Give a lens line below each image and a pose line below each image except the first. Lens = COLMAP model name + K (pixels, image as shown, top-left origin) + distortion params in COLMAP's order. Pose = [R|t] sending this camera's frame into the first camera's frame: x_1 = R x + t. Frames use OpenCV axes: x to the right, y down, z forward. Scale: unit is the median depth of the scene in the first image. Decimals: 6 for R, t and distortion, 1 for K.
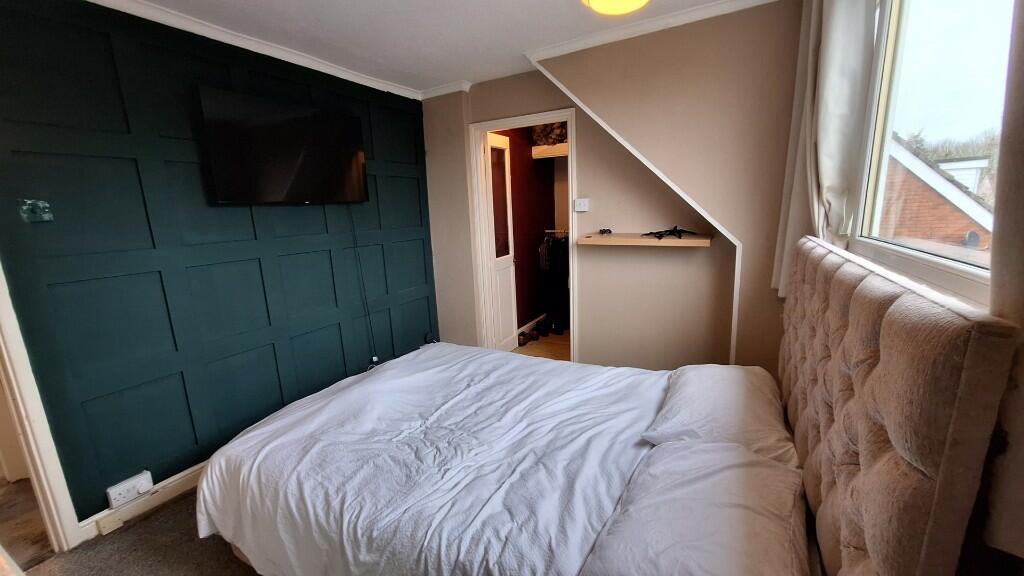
lens RADIAL K [[405.3, 0, 502.4], [0, 405.3, 290.8], [0, 0, 1]] dist [-0.001097, -0.000024]
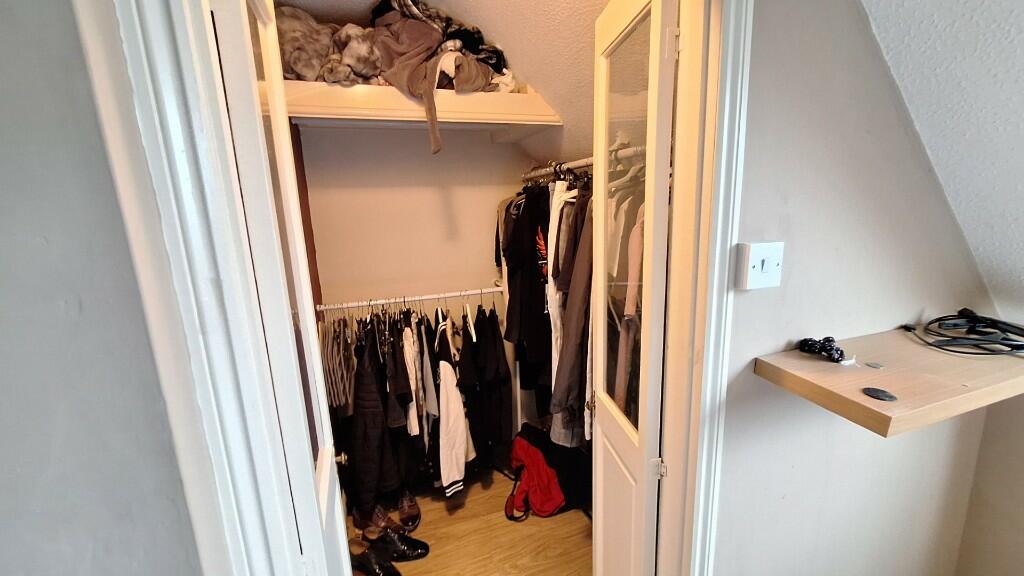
lens RADIAL K [[405.3, 0, 502.4], [0, 405.3, 290.8], [0, 0, 1]] dist [-0.001097, -0.000024]
pose [[0.665224, -0.128662, 0.735474, -0.119470], [0.159921, 0.986733, 0.027970, -0.239628], [-0.729316, 0.099012, 0.676975, 0.994507]]
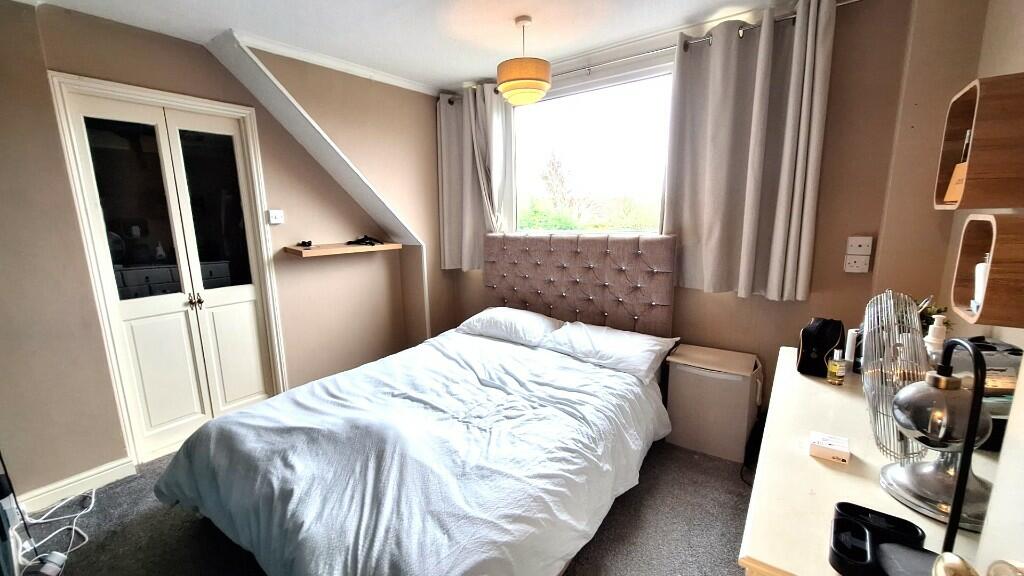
lens RADIAL K [[405.3, 0, 502.4], [0, 405.3, 290.8], [0, 0, 1]] dist [-0.001097, -0.000024]
pose [[0.113919, -0.134864, 0.984294, -0.708212], [0.215762, 0.970455, 0.107997, -0.039367], [-0.969778, 0.200070, 0.139652, 0.431698]]
